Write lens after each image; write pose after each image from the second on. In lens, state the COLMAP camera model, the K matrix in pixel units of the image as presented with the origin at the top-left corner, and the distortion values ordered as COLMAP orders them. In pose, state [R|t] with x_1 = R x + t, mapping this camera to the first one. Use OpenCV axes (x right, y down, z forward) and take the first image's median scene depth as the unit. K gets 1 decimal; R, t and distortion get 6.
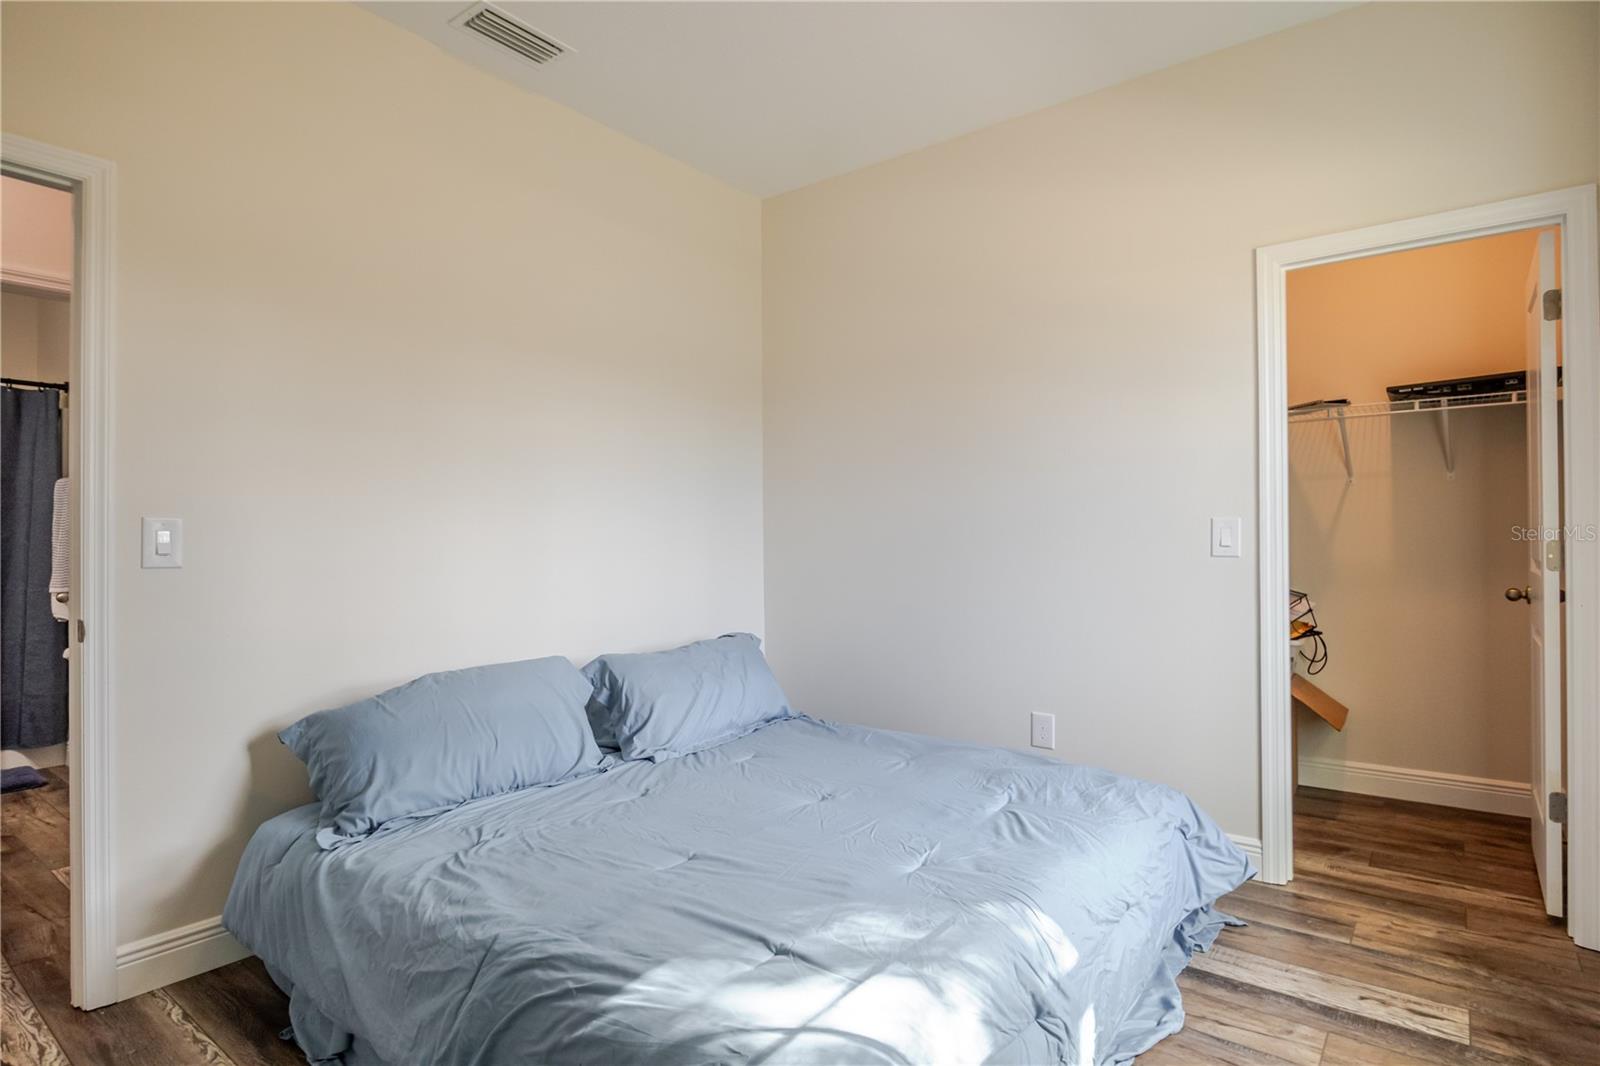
lens RADIAL K [[853.3, 0, 804.1], [0, 853.3, 538.0], [0, 0, 1]] dist [-0.005650, -0.001806]
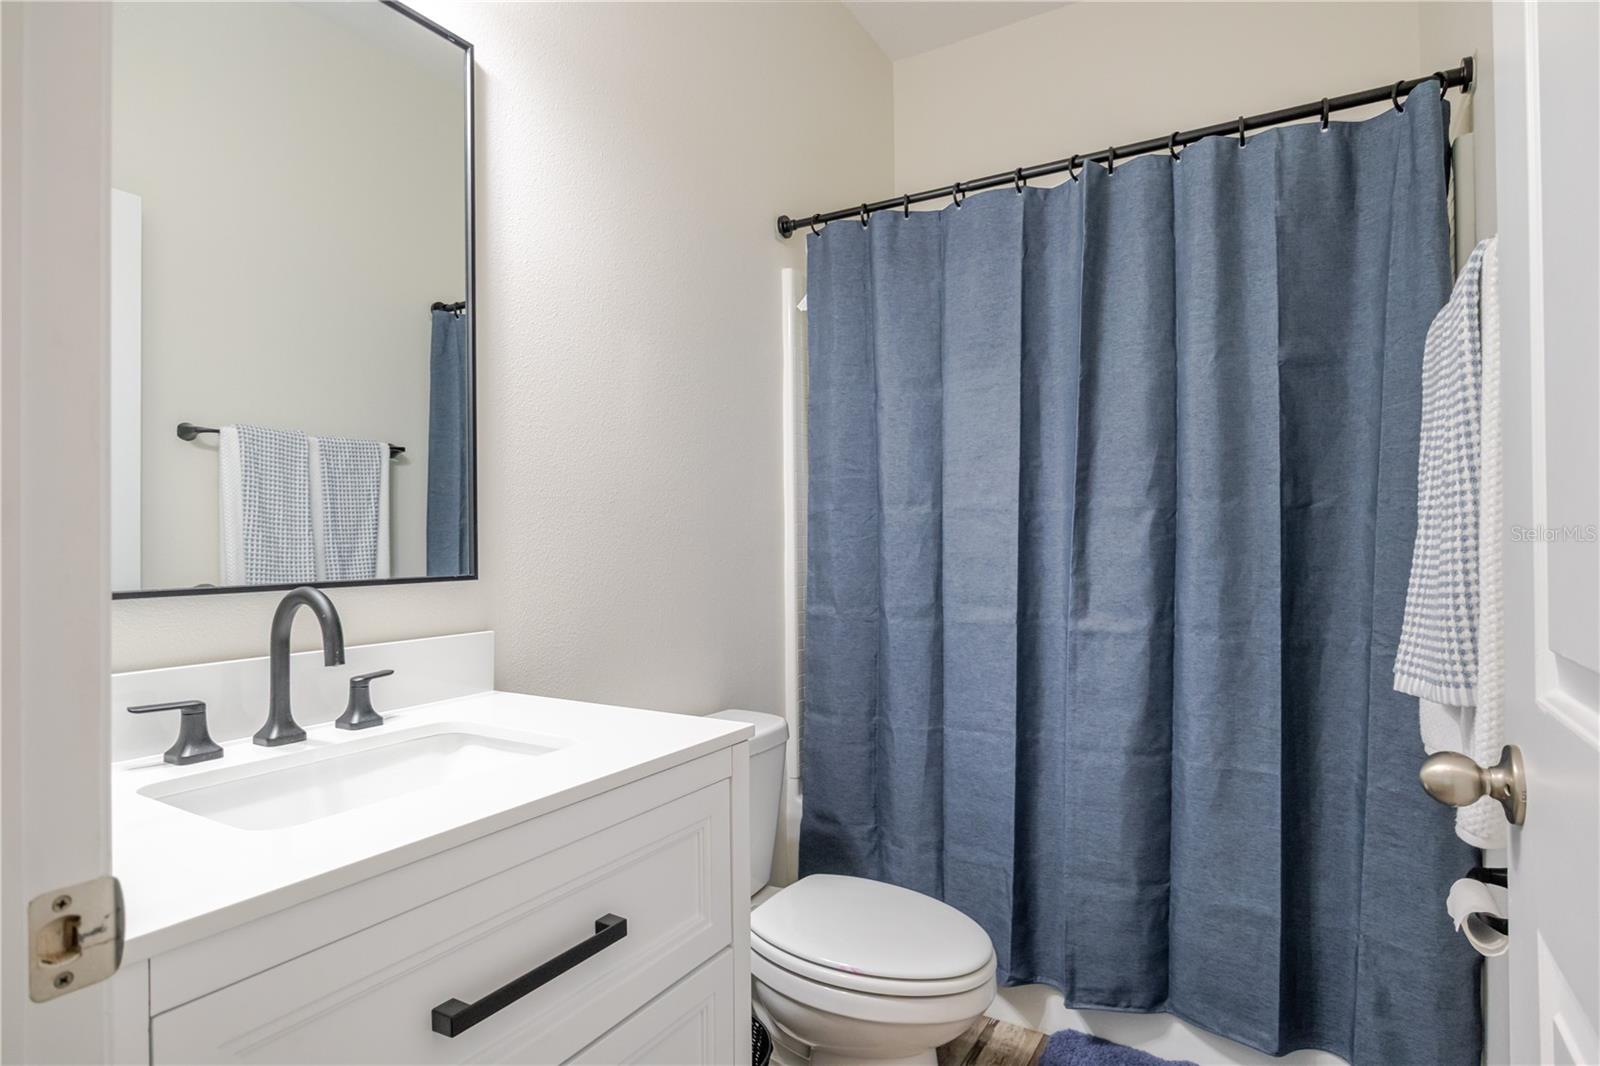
lens RADIAL K [[853.3, 0, 808.2], [0, 853.3, 538.8], [0, 0, 1]] dist [-0.005650, -0.001806]
pose [[0.130488, -0.002234, -0.991447, -1.467286], [0.013771, 0.999905, -0.000440, 0.026180], [0.991354, -0.013595, 0.130507, 1.793189]]
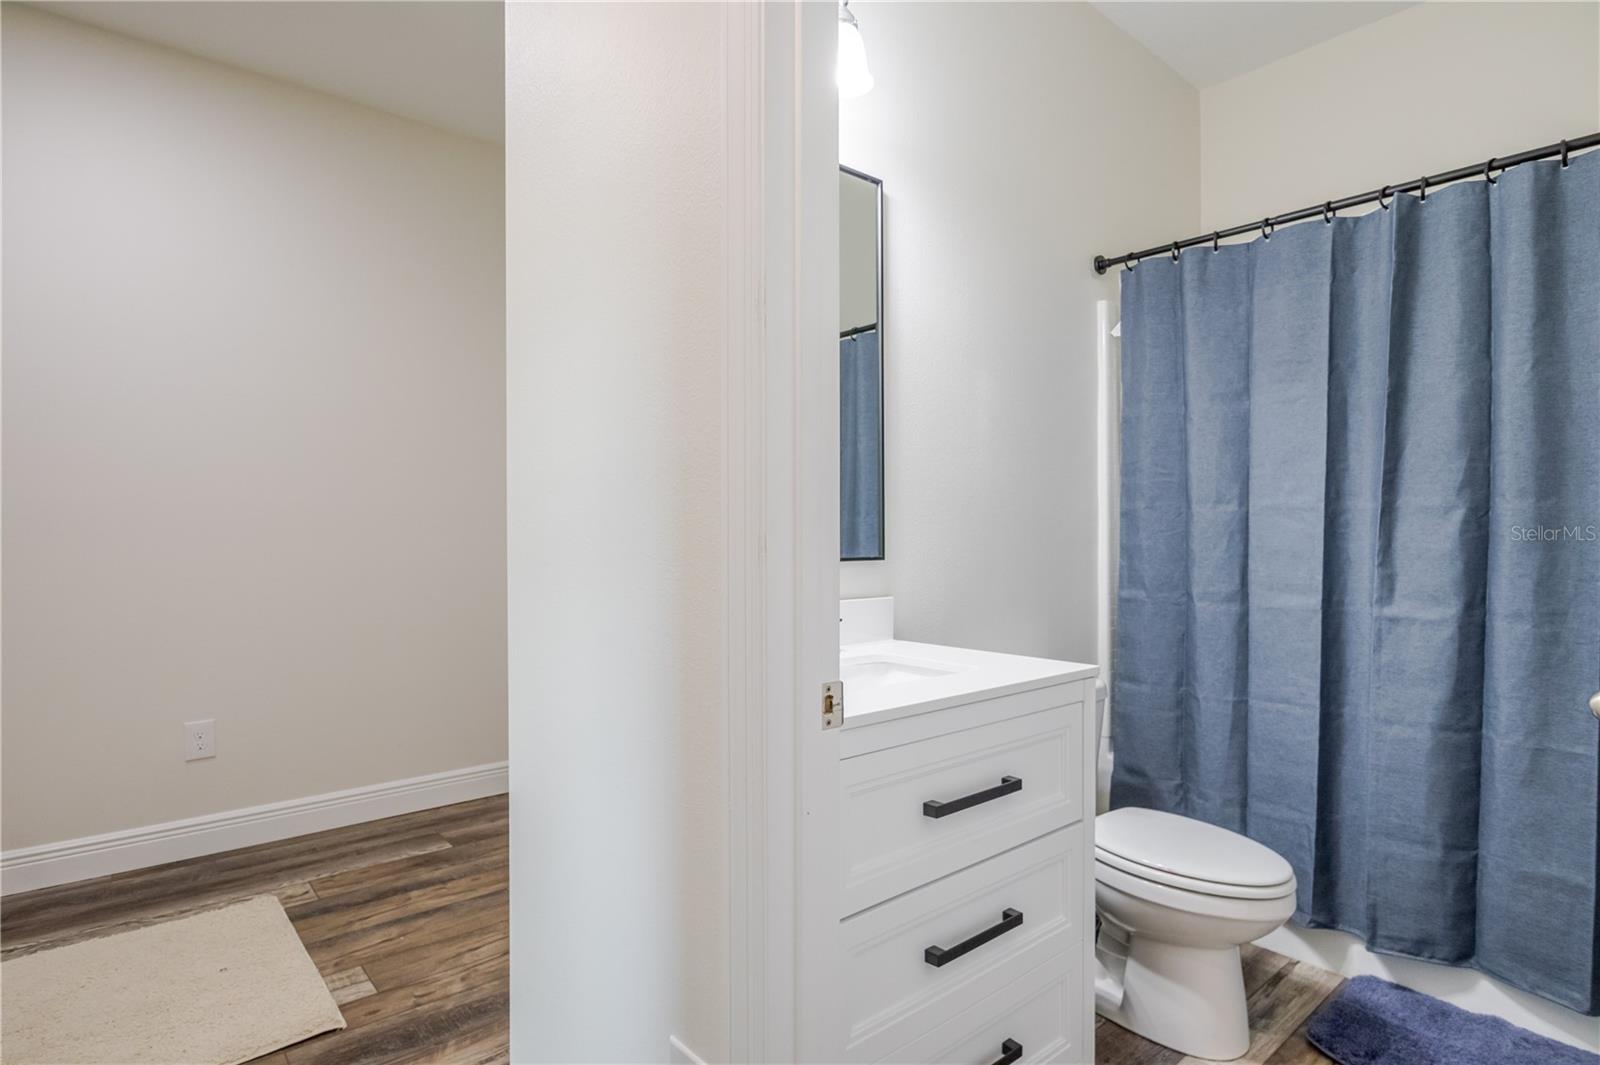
lens RADIAL K [[853.3, 0, 799.8], [0, 853.3, 534.4], [0, 0, 1]] dist [-0.005650, -0.001806]
pose [[-0.192343, 0.001018, -0.981327, -1.153303], [0.006280, 0.999980, -0.000193, 0.025509], [0.981308, -0.006200, -0.192346, 1.693040]]
